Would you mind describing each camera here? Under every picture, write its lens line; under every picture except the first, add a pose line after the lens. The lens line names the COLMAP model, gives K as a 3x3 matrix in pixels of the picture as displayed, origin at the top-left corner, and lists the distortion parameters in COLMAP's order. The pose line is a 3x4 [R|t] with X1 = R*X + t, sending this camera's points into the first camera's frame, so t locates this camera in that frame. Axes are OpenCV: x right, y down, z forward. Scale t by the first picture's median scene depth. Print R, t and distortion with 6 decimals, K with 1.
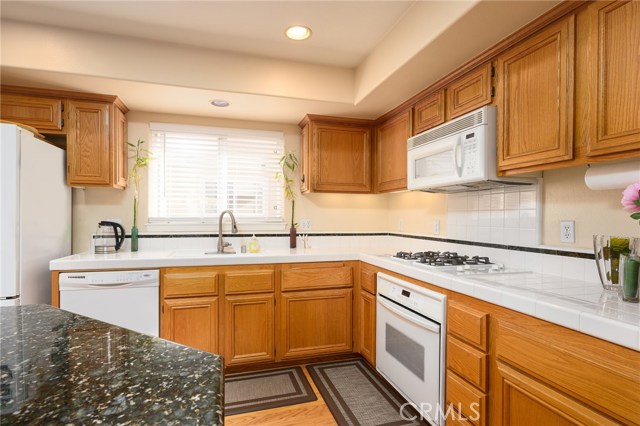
lens RADIAL K [[326.9, 0, 317.5], [0, 326.9, 218.8], [0, 0, 1]] dist [-0.002204, 0.000638]
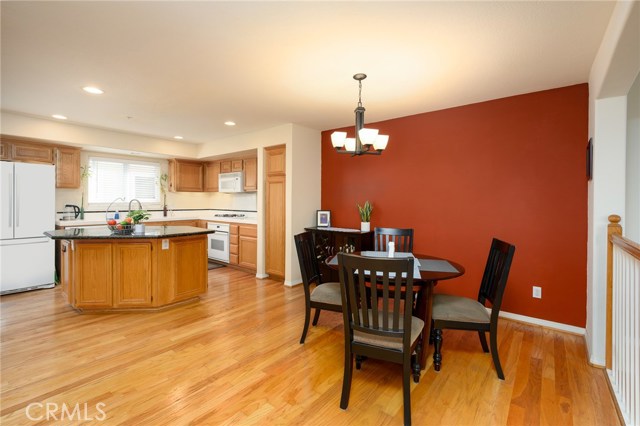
lens RADIAL K [[288.3, 0, 320.7], [0, 288.3, 201.9], [0, 0, 1]] dist [-0.000132, 0.000013]
pose [[0.820621, -0.004048, 0.571458, -0.422759], [0.001977, 0.999989, 0.004244, -0.016704], [-0.571469, -0.002353, 0.820620, -1.540190]]
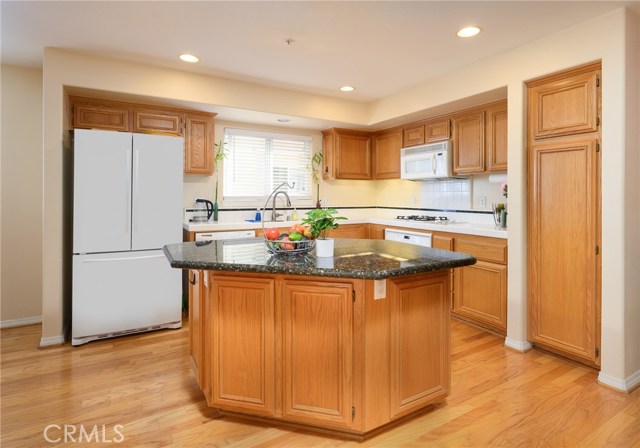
lens RADIAL K [[350.4, 0, 338.9], [0, 350.4, 193.5], [0, 0, 1]] dist [-0.003686, -0.000093]
pose [[0.964365, -0.002068, 0.264567, -0.519781], [0.004785, 0.999942, -0.009627, 0.000277], [-0.264532, 0.010550, 0.964319, -0.668299]]
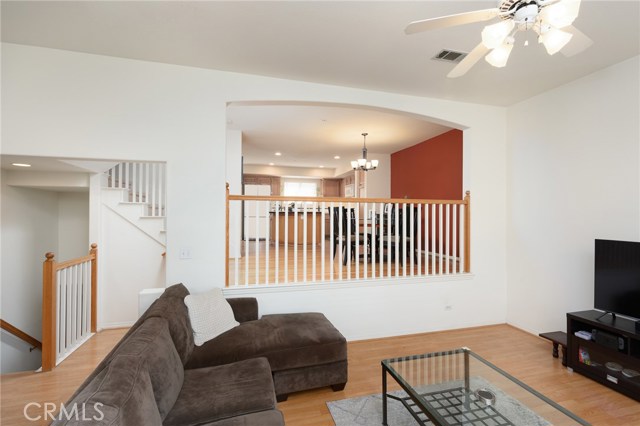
lens RADIAL K [[288.3, 0, 321.4], [0, 288.3, 212.9], [0, 0, 1]] dist [-0.000132, 0.000013]
pose [[0.999914, -0.002470, -0.012879, -0.004492], [0.002276, 0.999885, -0.015016, 0.199885], [0.012915, 0.014985, 0.999804, -3.097738]]
